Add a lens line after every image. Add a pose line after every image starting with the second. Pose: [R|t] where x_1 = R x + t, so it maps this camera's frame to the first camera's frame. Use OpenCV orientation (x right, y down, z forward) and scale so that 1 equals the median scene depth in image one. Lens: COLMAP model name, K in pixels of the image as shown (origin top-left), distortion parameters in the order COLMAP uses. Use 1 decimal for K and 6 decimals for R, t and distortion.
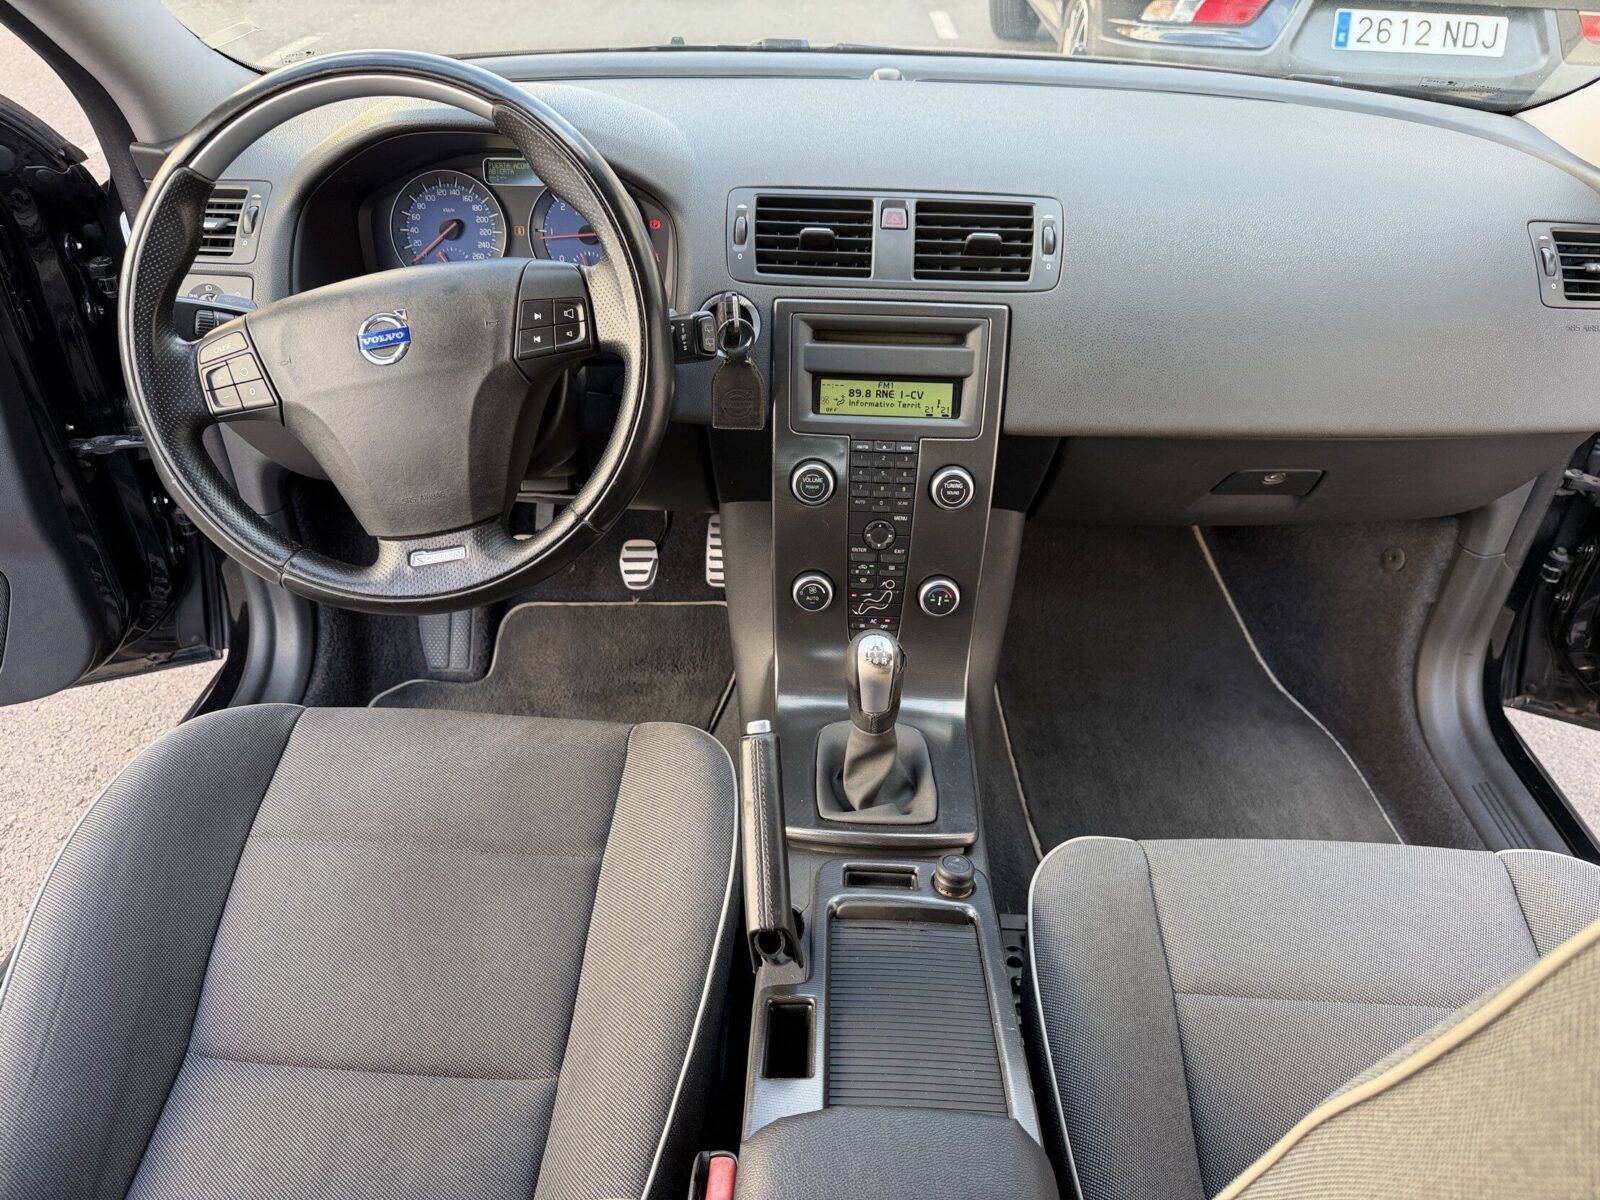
lens RADIAL K [[1137.8, 0, 800.0], [0, 1137.8, 600.0], [0, 0, 1]] dist [-0.017277, 0.009976]
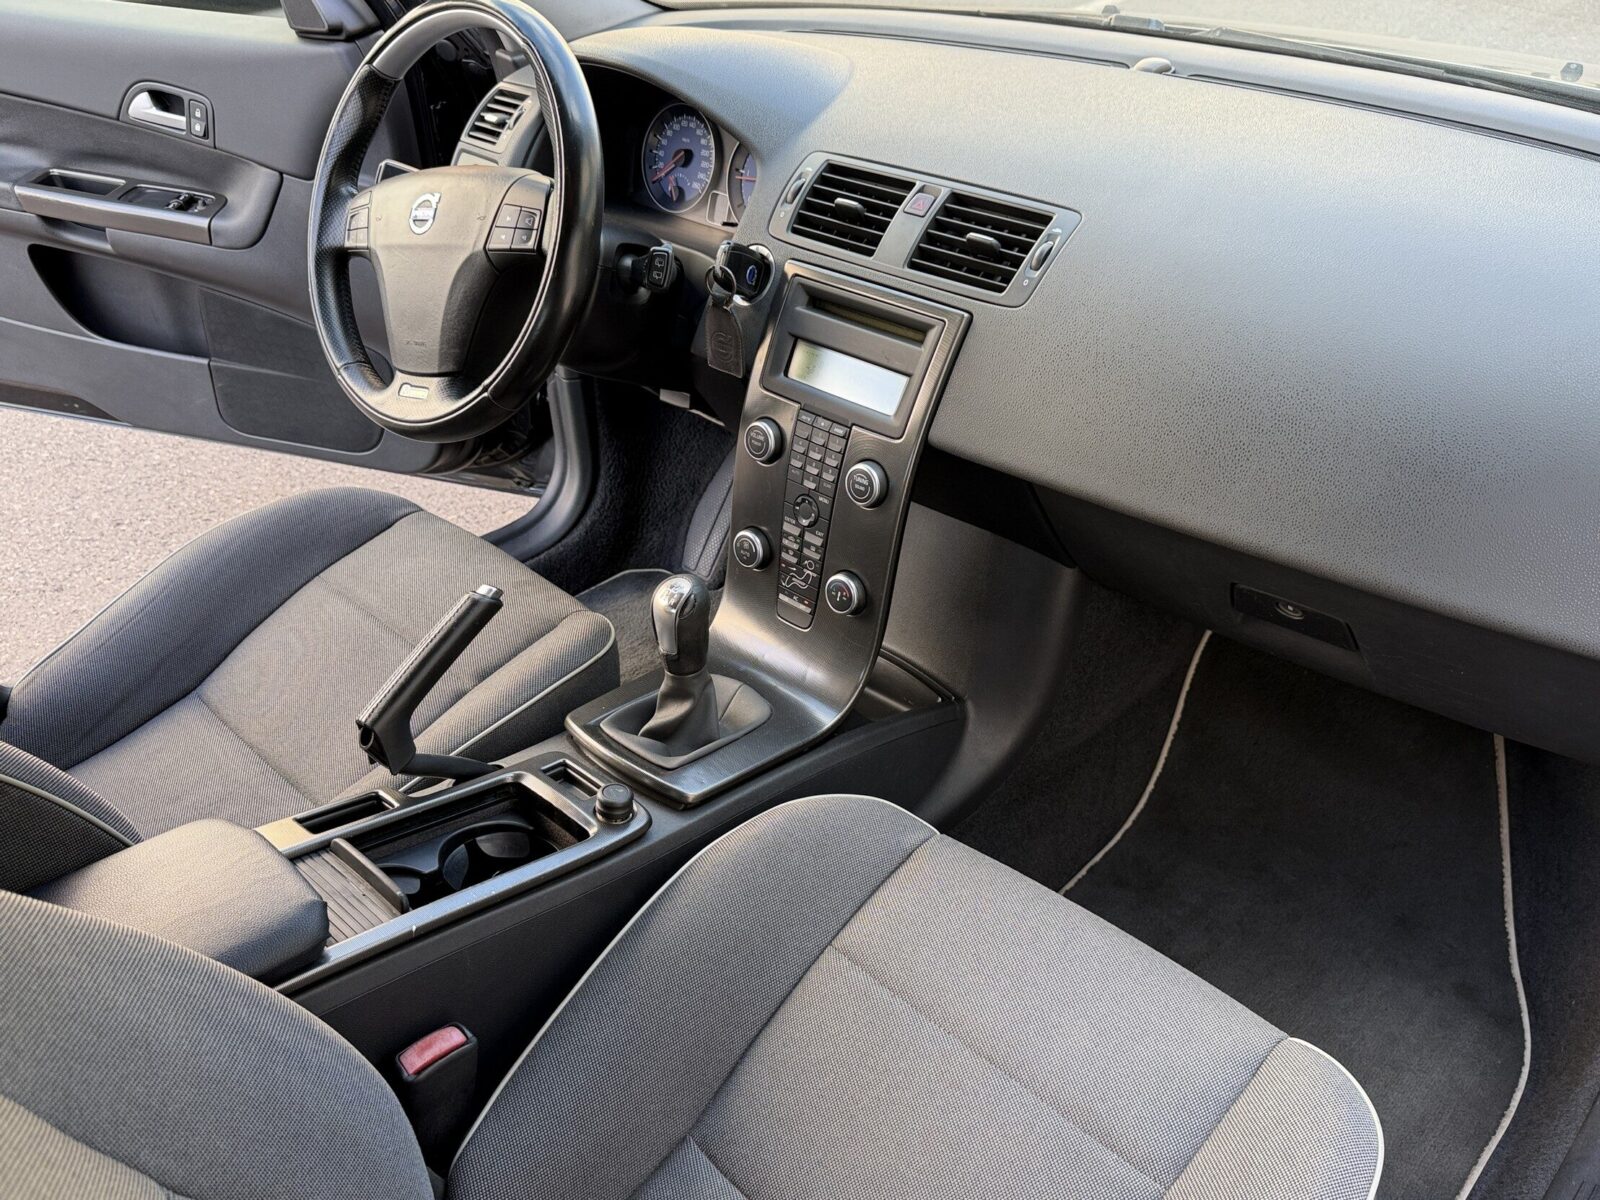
lens RADIAL K [[1336.8, 0, 800.0], [0, 1336.8, 600.0], [0, 0, 1]] dist [0.008236, -0.001185]
pose [[0.756281, 0.332417, -0.563505, 0.760635], [-0.351027, 0.933004, 0.079273, -0.076897], [0.552104, 0.137852, 0.822301, 0.054826]]
